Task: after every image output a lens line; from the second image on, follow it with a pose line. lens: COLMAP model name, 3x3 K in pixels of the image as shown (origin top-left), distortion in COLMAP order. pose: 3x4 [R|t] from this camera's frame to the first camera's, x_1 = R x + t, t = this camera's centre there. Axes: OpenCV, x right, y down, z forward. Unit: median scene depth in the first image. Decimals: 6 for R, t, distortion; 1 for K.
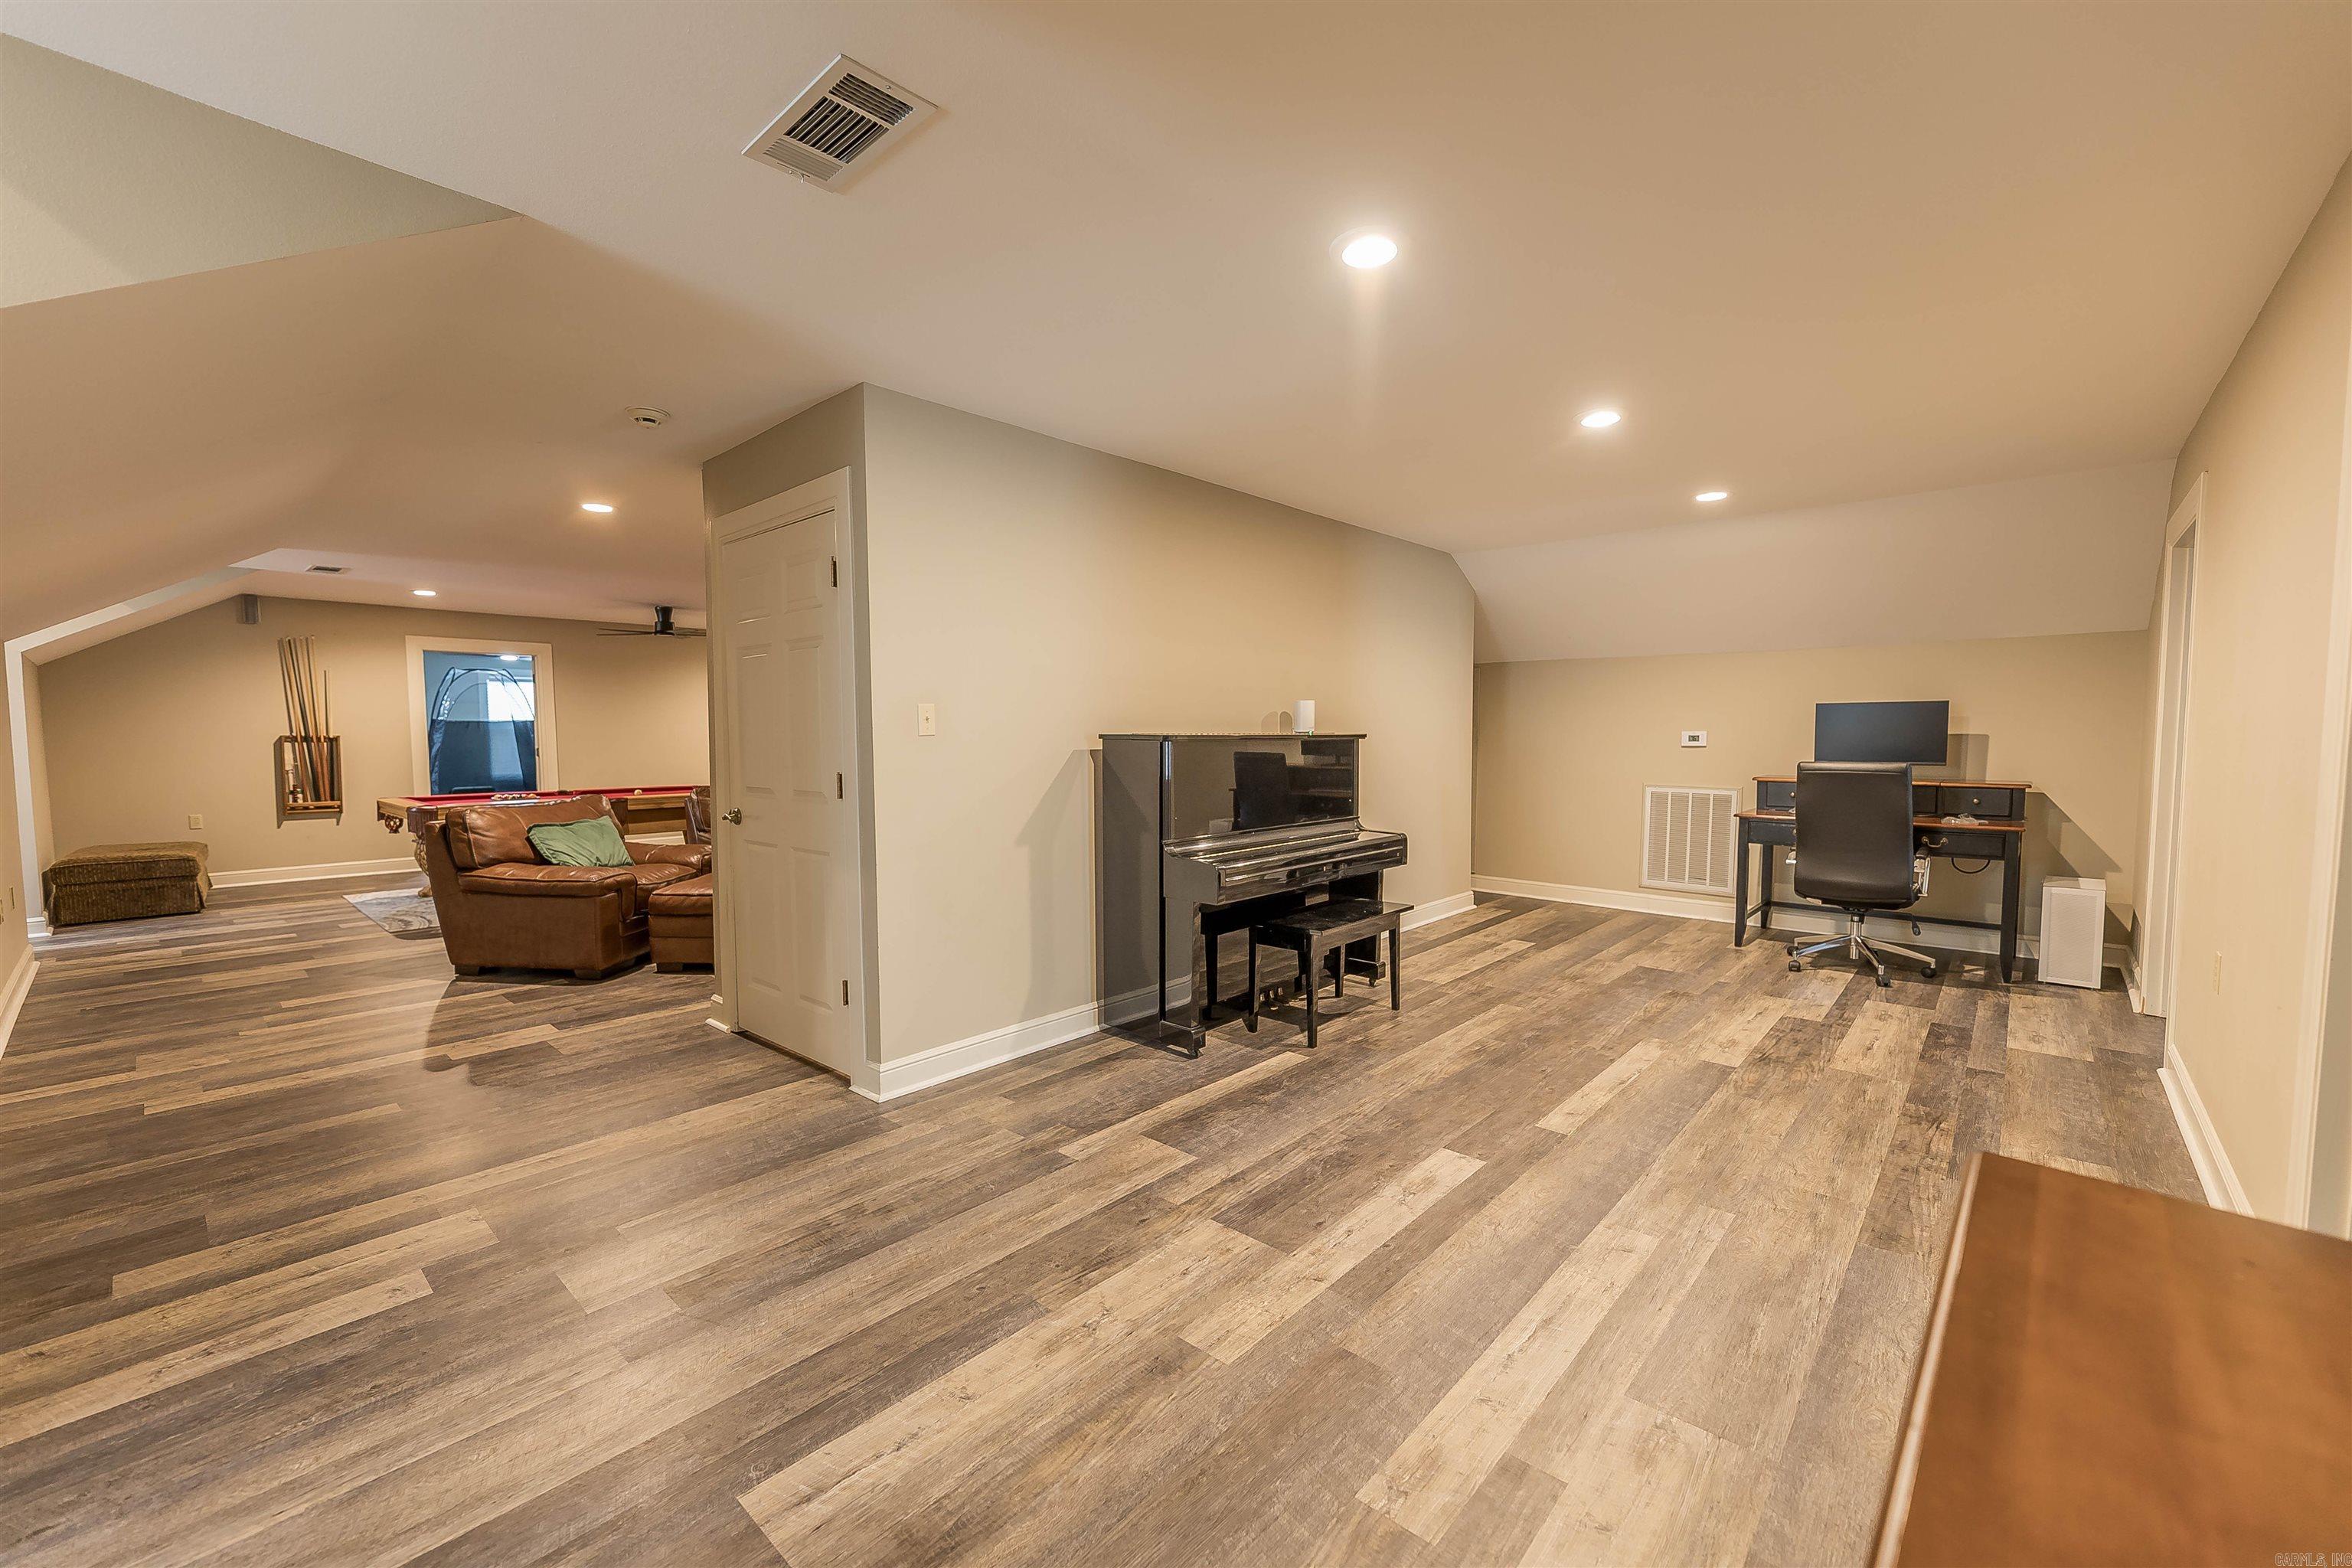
lens RADIAL K [[947.5, 0, 1171.5], [0, 947.5, 793.2], [0, 0, 1]] dist [-0.000160, -0.000194]
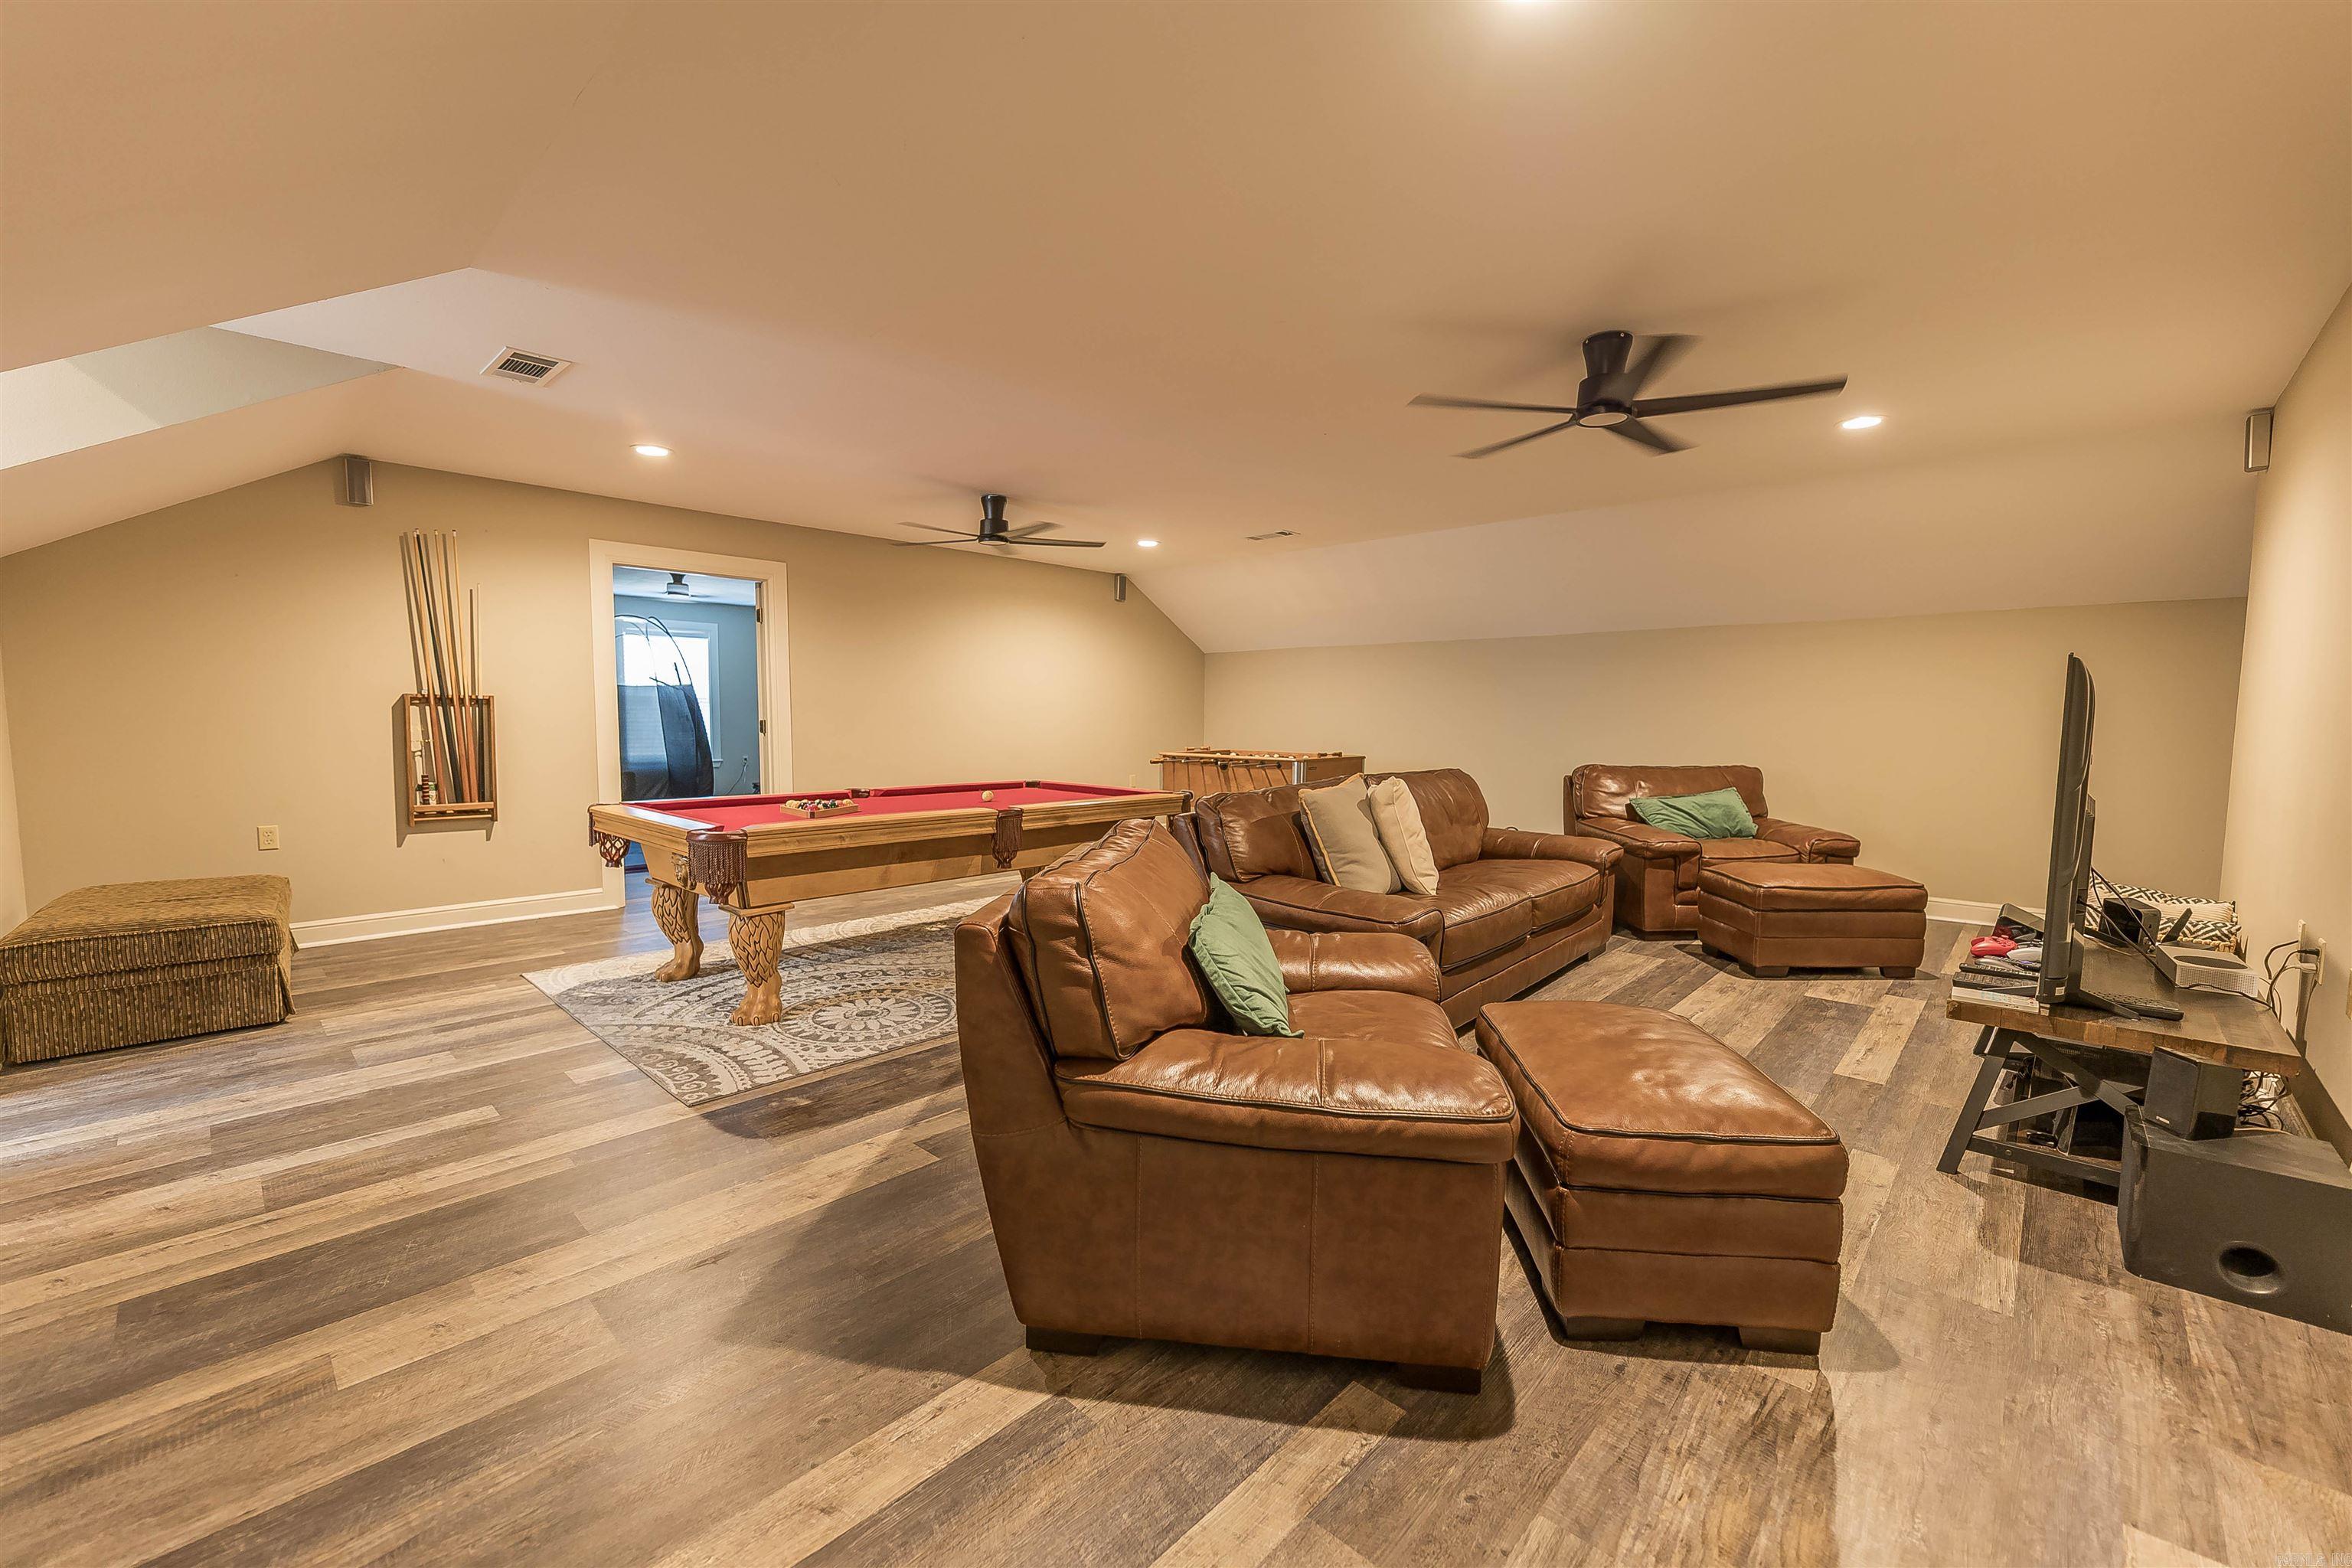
lens RADIAL K [[947.5, 0, 1180.0], [0, 947.5, 783.5], [0, 0, 1]] dist [-0.000160, -0.000194]
pose [[0.999779, 0.010023, -0.018459, -0.430013], [-0.009818, 0.999889, 0.011183, -0.015416], [0.018569, -0.010999, 0.999767, 0.400701]]
